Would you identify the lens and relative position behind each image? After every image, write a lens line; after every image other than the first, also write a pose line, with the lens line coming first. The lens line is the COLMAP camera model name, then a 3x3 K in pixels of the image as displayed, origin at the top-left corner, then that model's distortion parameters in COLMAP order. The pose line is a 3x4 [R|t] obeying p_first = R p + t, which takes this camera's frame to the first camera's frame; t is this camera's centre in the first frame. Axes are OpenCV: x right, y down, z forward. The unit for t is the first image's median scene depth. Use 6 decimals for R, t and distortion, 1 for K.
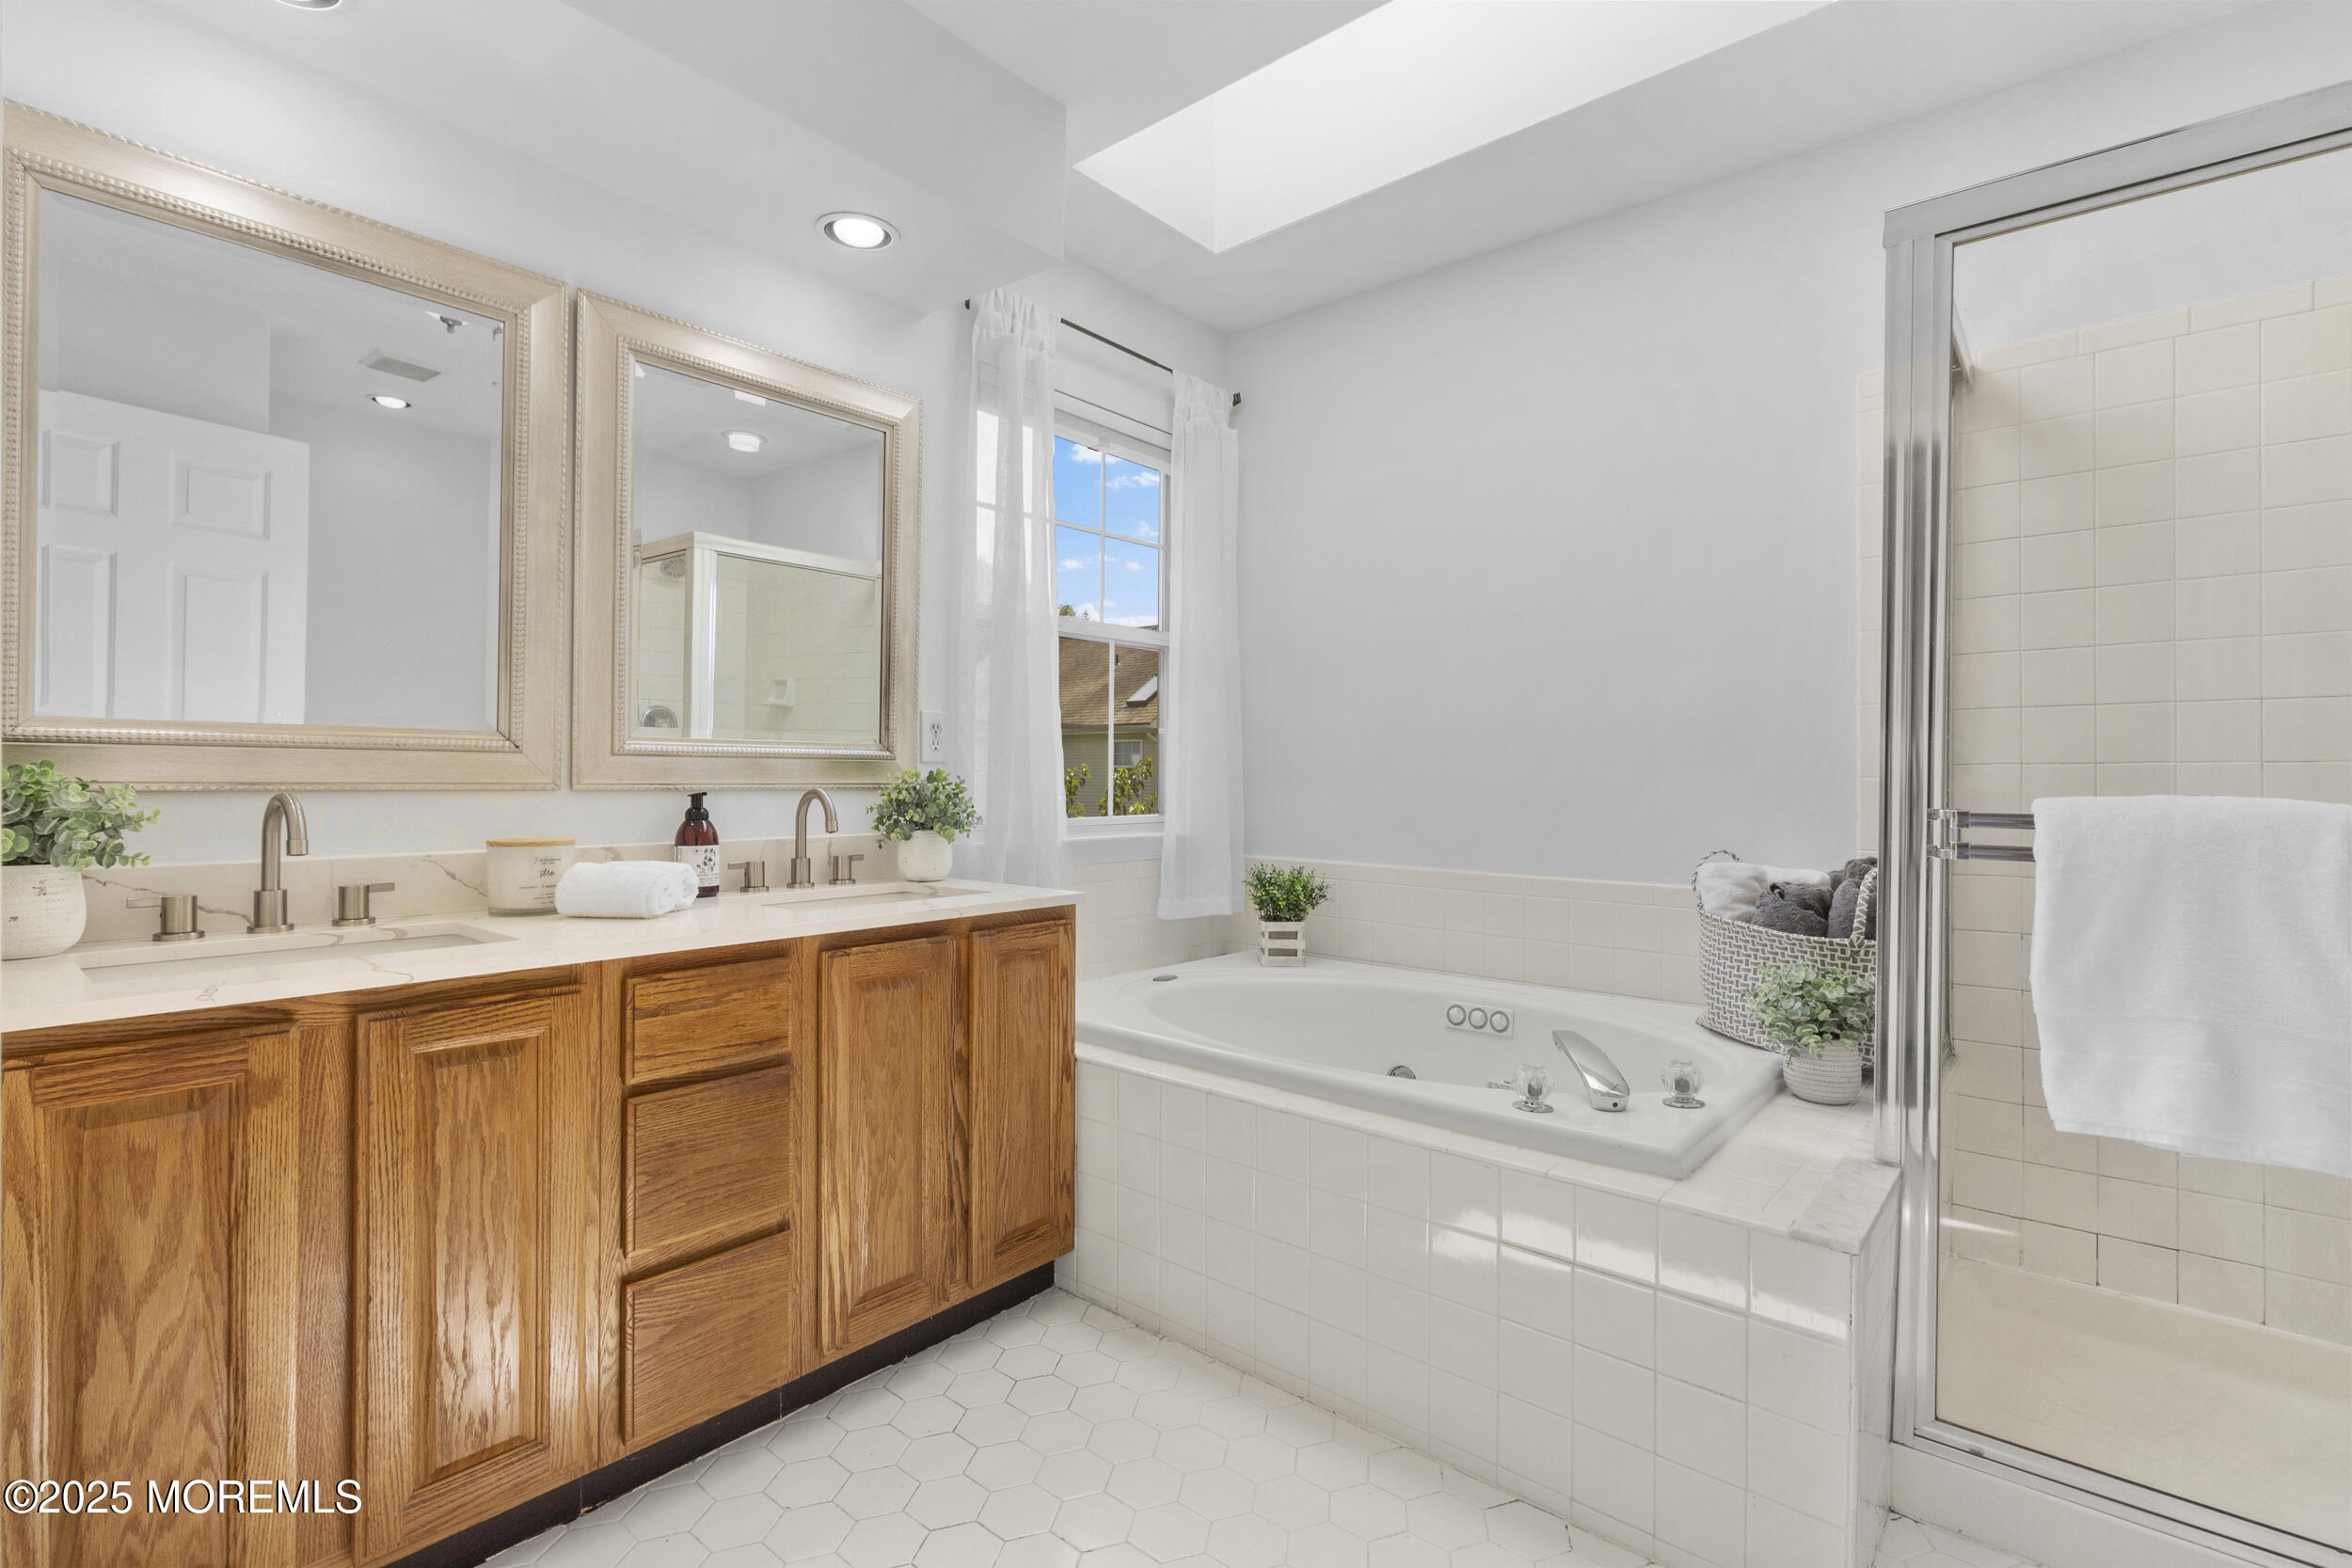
lens RADIAL K [[1077.6, 0, 1172.1], [0, 1077.6, 773.4], [0, 0, 1]] dist [0.000693, 0.000069]
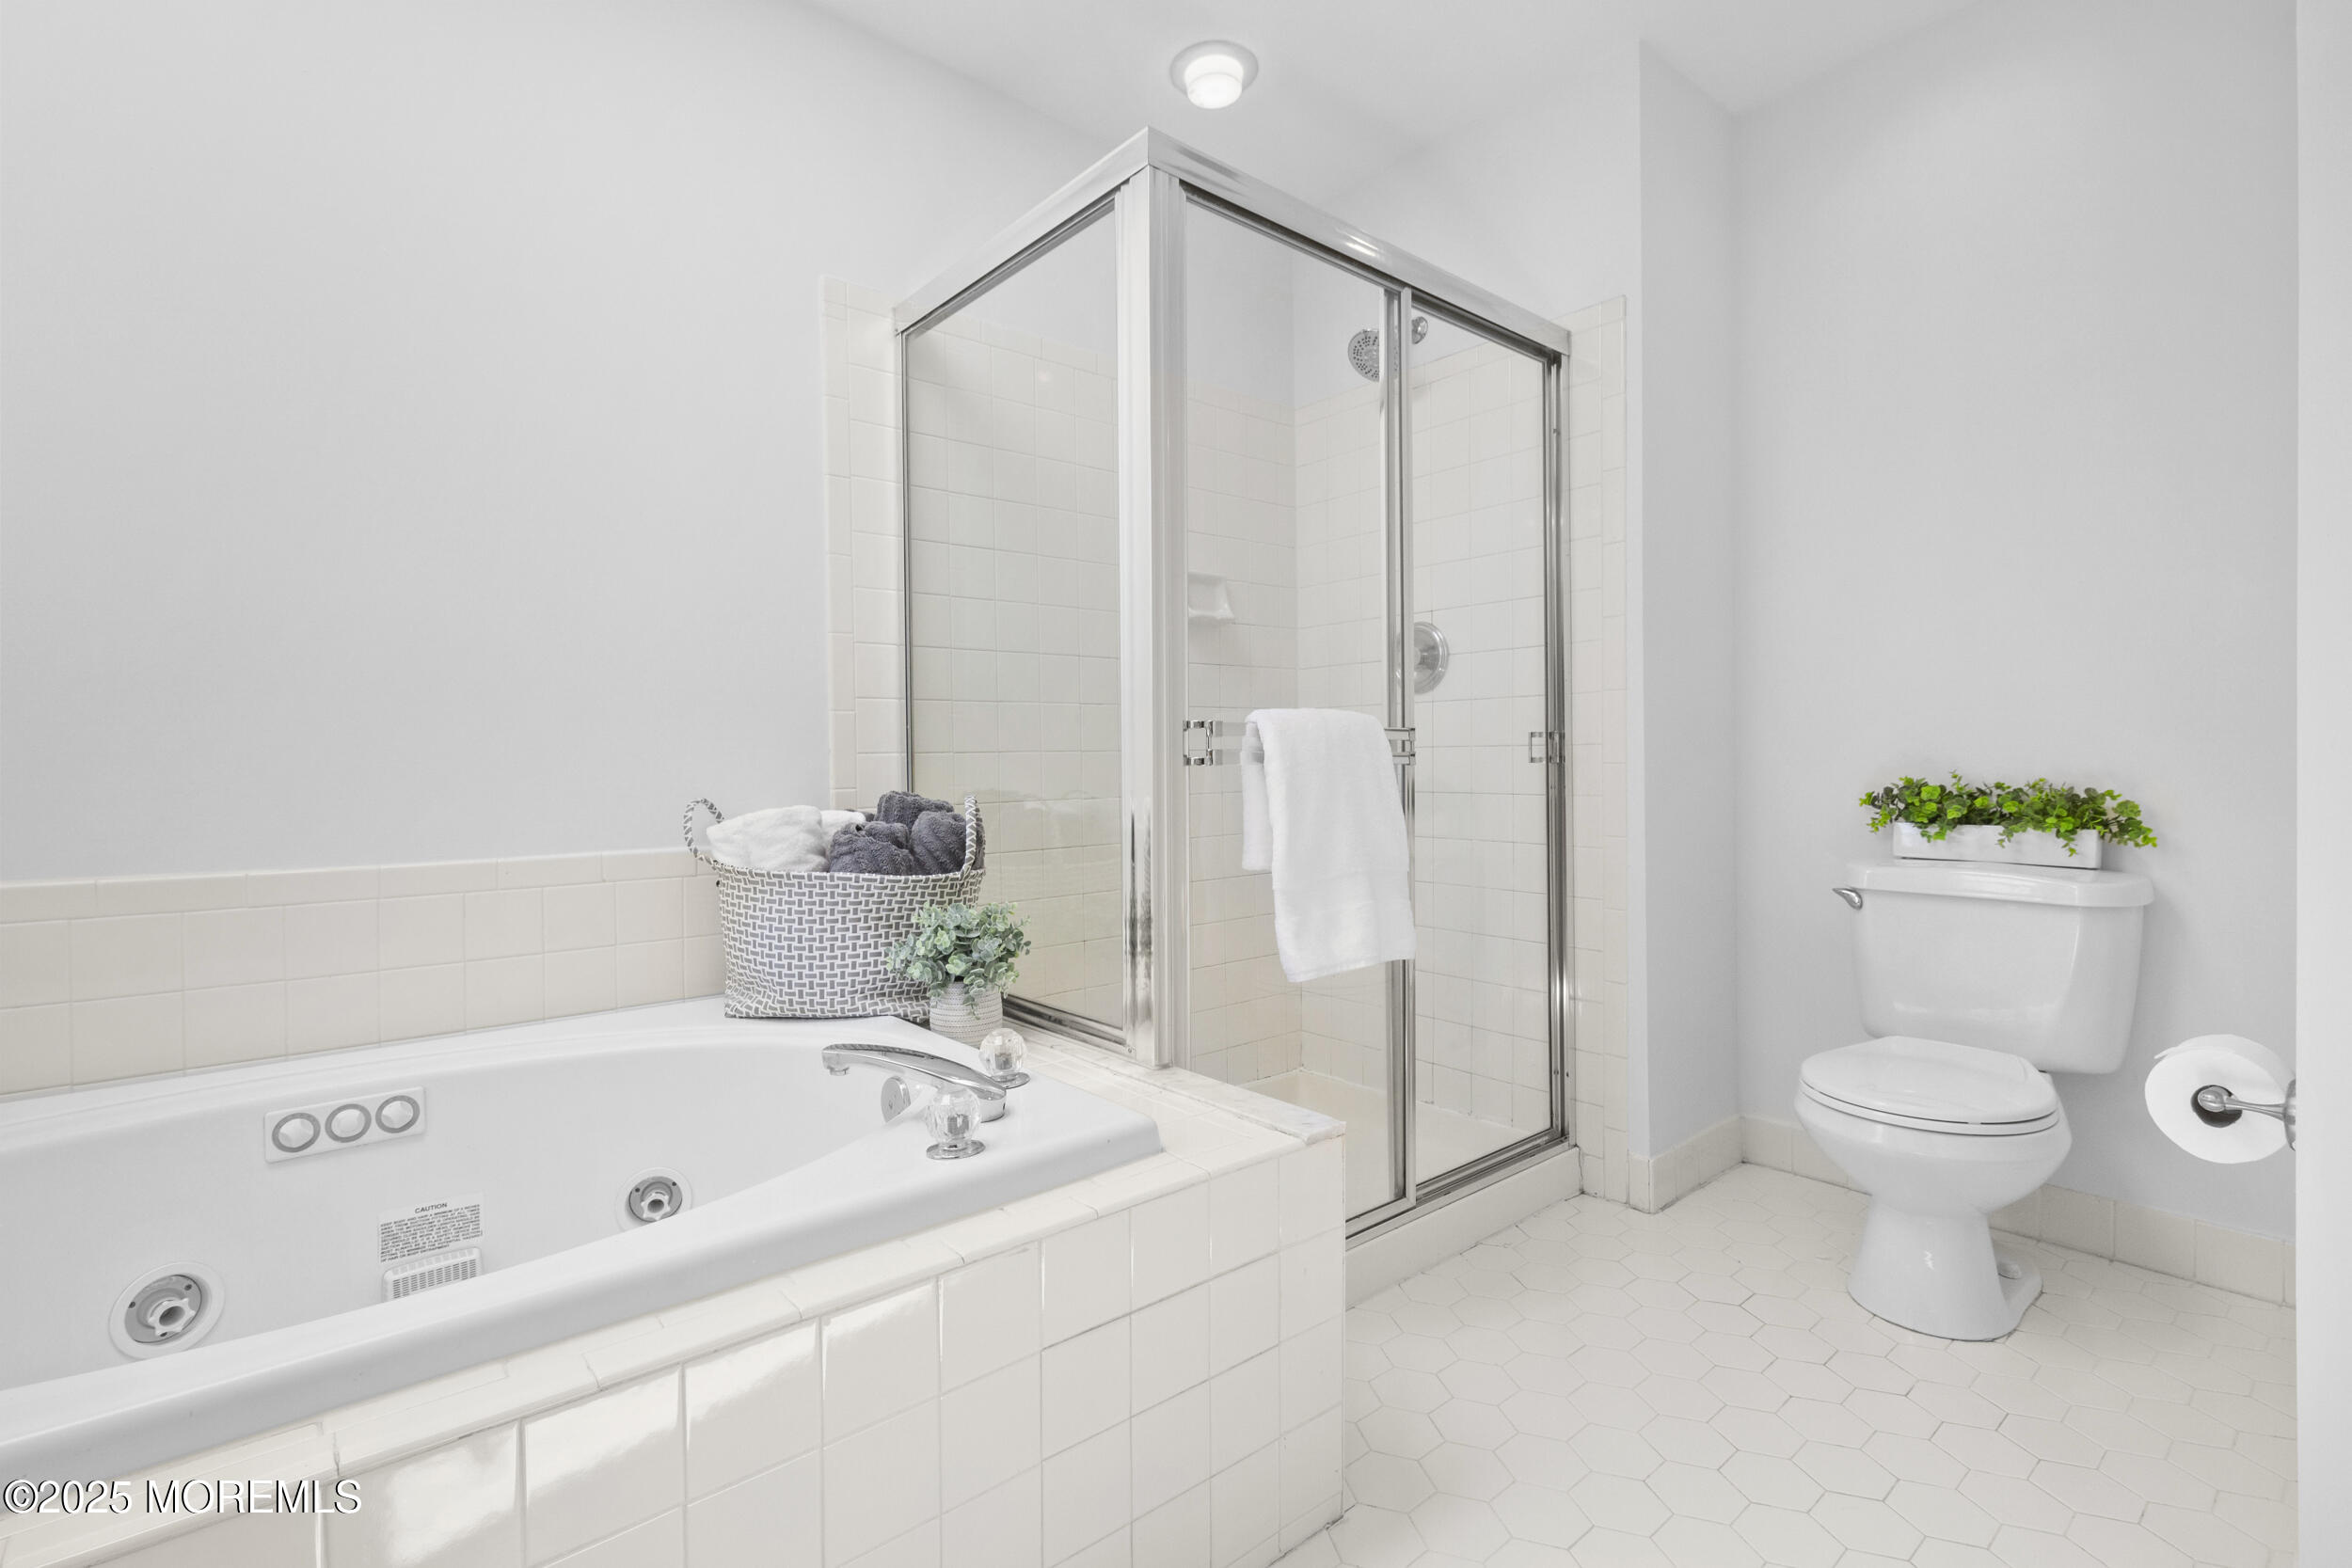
lens RADIAL K [[1077.6, 0, 1172.1], [0, 1077.6, 773.4], [0, 0, 1]] dist [0.000693, 0.000069]
pose [[0.155651, -0.025601, 0.987480, -0.249921], [0.005265, 0.999671, 0.025088, 0.039168], [-0.987798, 0.001295, 0.155734, 0.595154]]
